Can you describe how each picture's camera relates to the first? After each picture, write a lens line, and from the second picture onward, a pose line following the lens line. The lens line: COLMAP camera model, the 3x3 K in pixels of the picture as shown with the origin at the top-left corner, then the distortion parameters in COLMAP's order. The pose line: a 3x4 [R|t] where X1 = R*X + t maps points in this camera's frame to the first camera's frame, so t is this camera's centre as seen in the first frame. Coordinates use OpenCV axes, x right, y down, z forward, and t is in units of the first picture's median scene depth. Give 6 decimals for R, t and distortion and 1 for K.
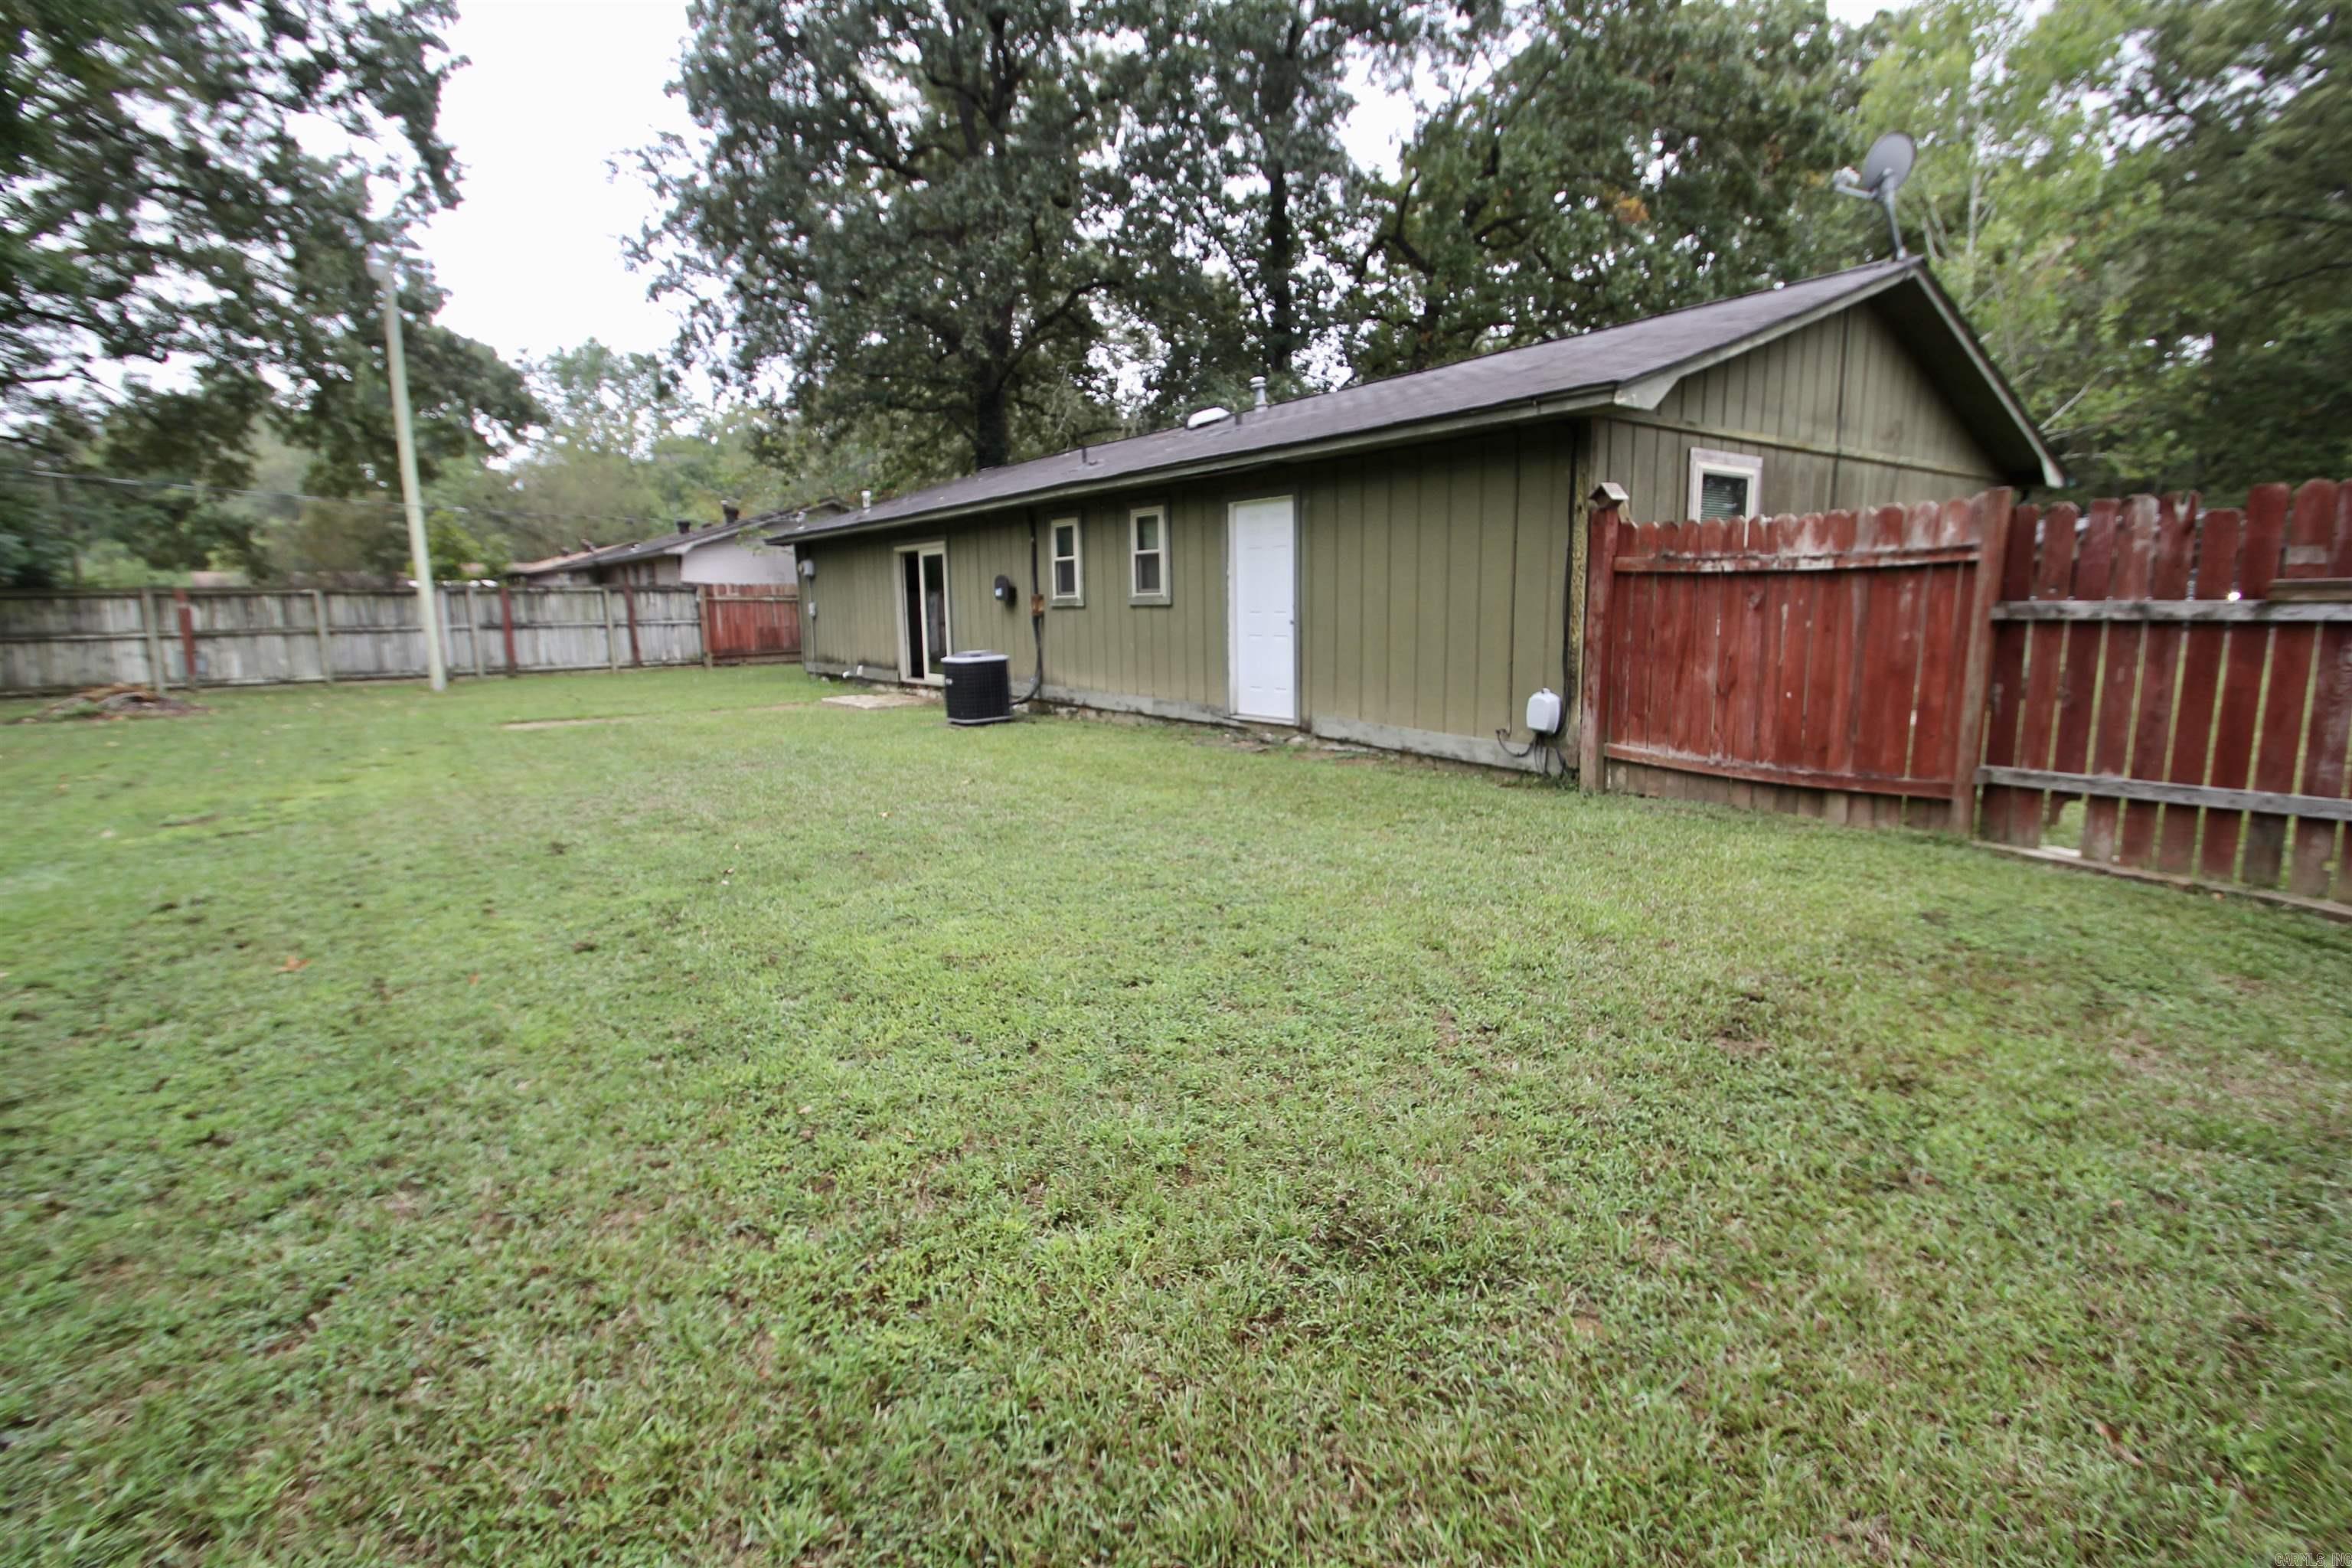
lens RADIAL K [[1125.6, 0, 1198.6], [0, 1125.6, 778.8], [0, 0, 1]] dist [-0.002143, -0.000916]
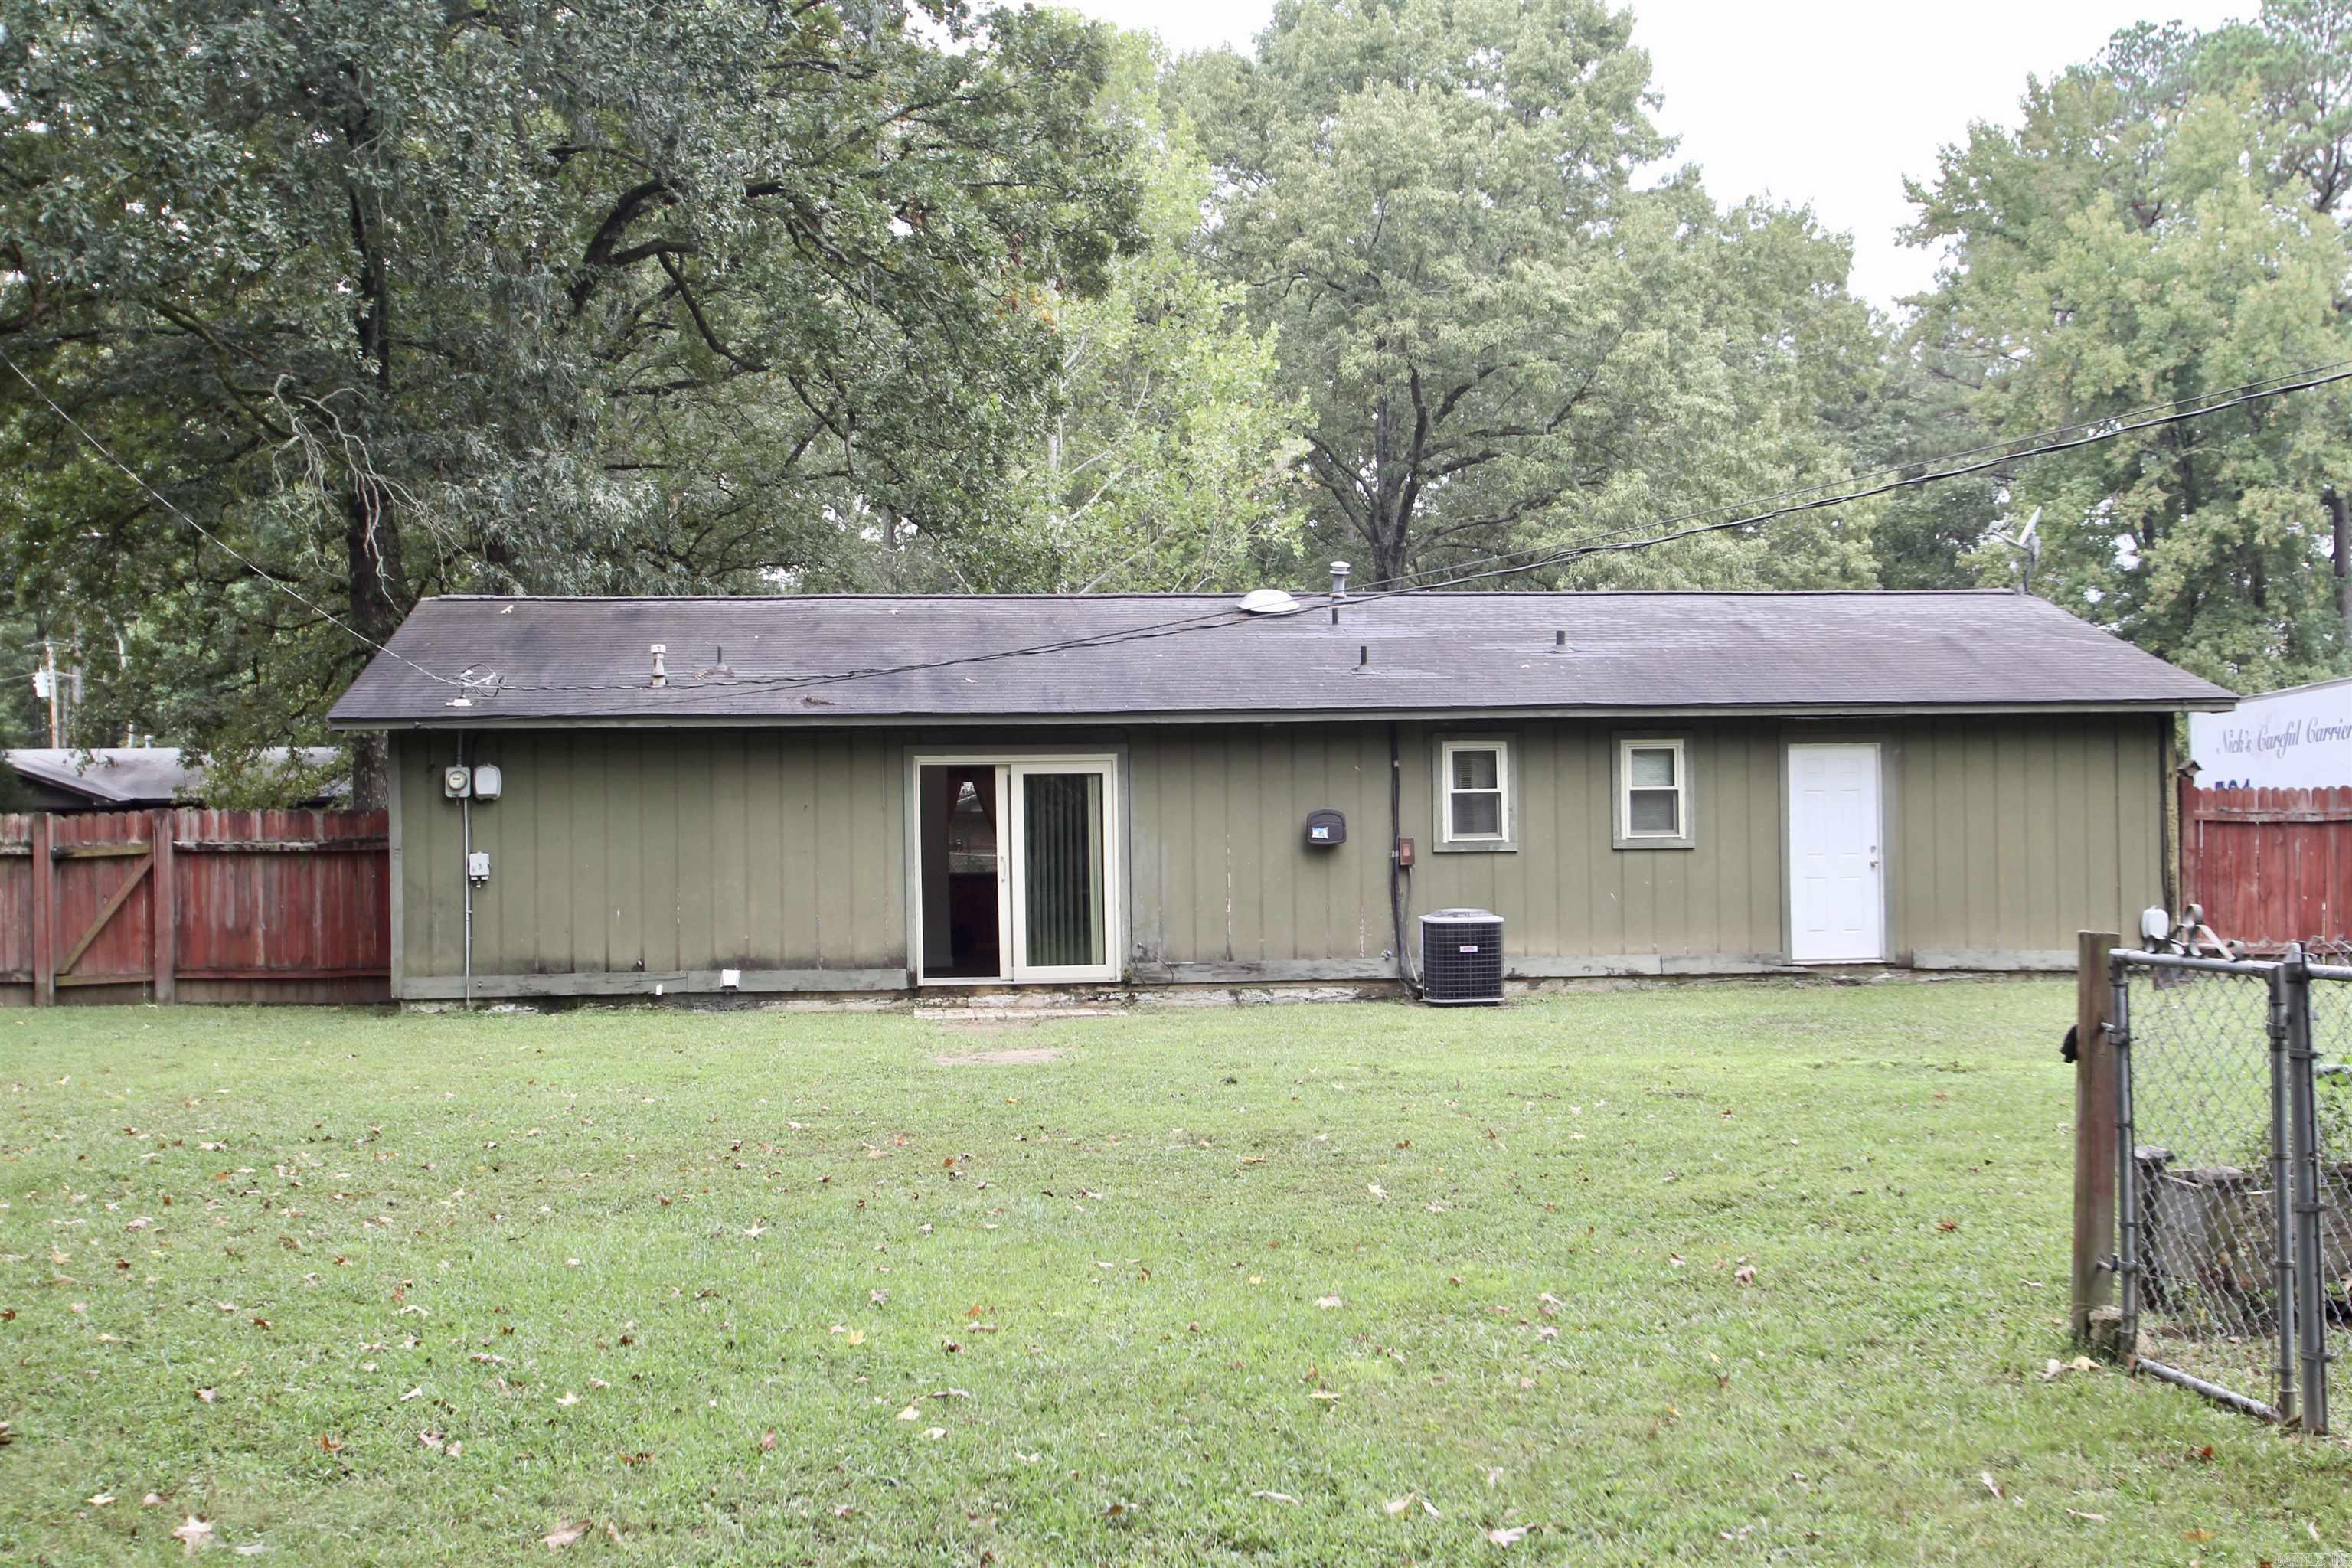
lens RADIAL K [[2547.7, 0, 1176.0], [0, 2547.7, 784.0], [0, 0, 1]] dist [-0.068324, -0.023130]
pose [[0.505036, 0.021349, 0.862834, -2.005569], [0.139961, 0.984437, -0.106280, -0.047499], [-0.851675, 0.174439, 0.494188, 0.345864]]
